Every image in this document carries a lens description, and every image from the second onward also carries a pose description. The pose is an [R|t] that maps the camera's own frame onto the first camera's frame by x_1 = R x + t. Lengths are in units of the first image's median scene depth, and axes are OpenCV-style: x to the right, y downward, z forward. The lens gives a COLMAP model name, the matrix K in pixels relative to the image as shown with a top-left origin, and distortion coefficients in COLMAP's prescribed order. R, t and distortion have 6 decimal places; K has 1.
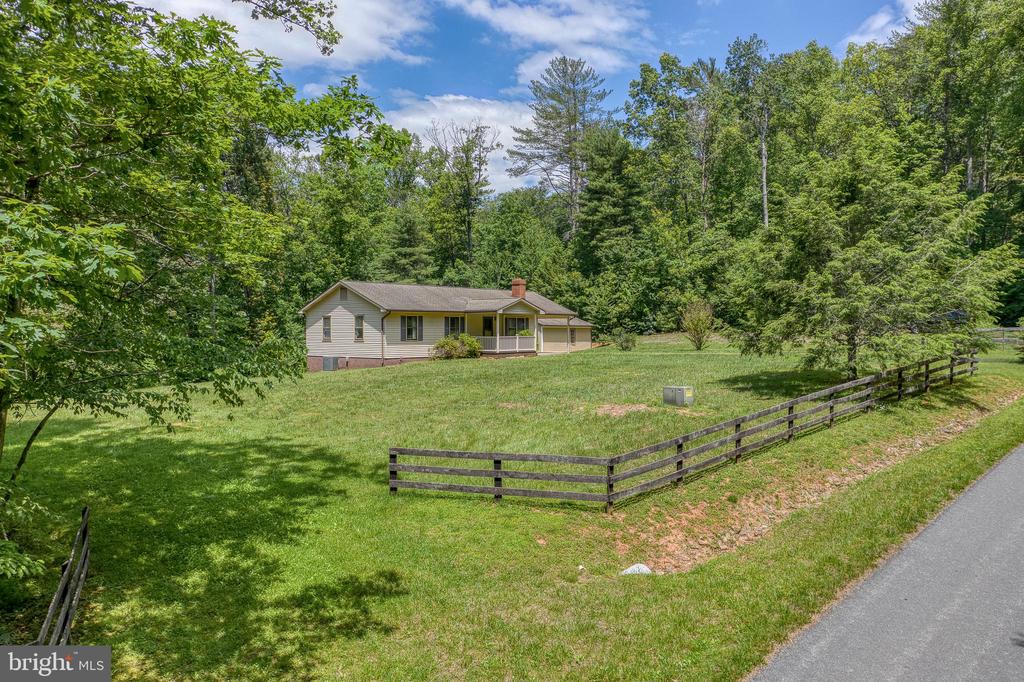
lens RADIAL K [[787.9, 0, 514.5], [0, 787.9, 342.9], [0, 0, 1]] dist [-0.041150, 0.006617]
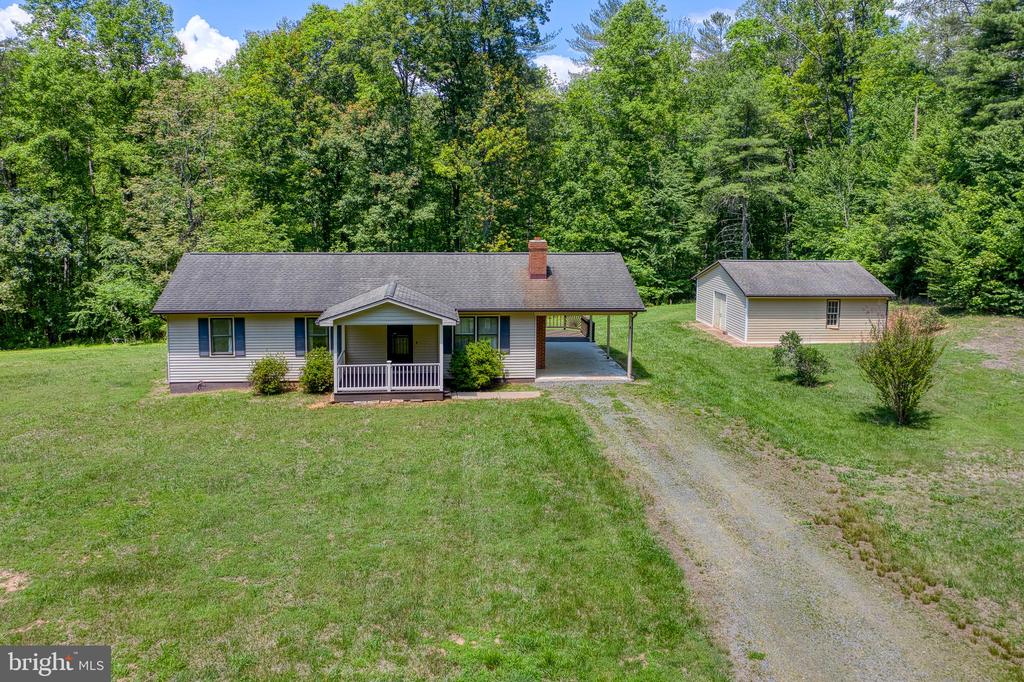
lens RADIAL K [[787.9, 0, 500.0], [0, 787.9, 307.5], [0, 0, 1]] dist [-0.041150, 0.006617]
pose [[0.711975, 0.111989, -0.693217, 0.266137], [-0.021418, 0.990205, 0.137971, -0.076355], [0.701878, -0.083385, 0.707400, 0.402101]]
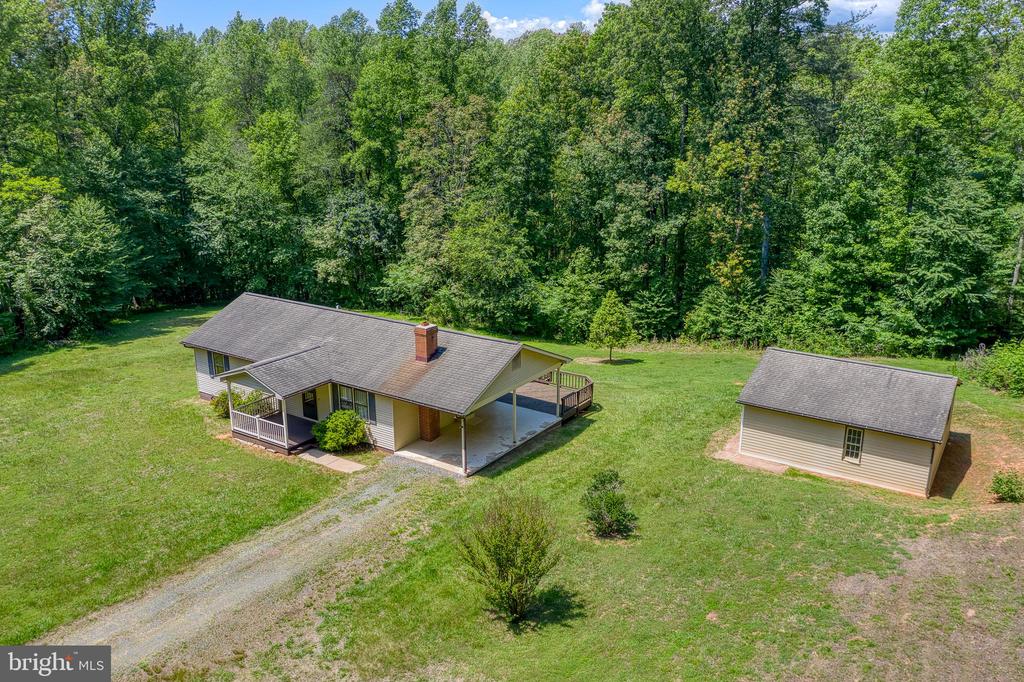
lens RADIAL K [[787.9, 0, 514.4], [0, 787.9, 342.3], [0, 0, 1]] dist [-0.041150, 0.006617]
pose [[0.113712, 0.277476, -0.953979, 0.409294], [-0.017727, 0.960621, 0.277295, -0.163449], [0.993356, -0.014620, 0.114153, 0.694078]]
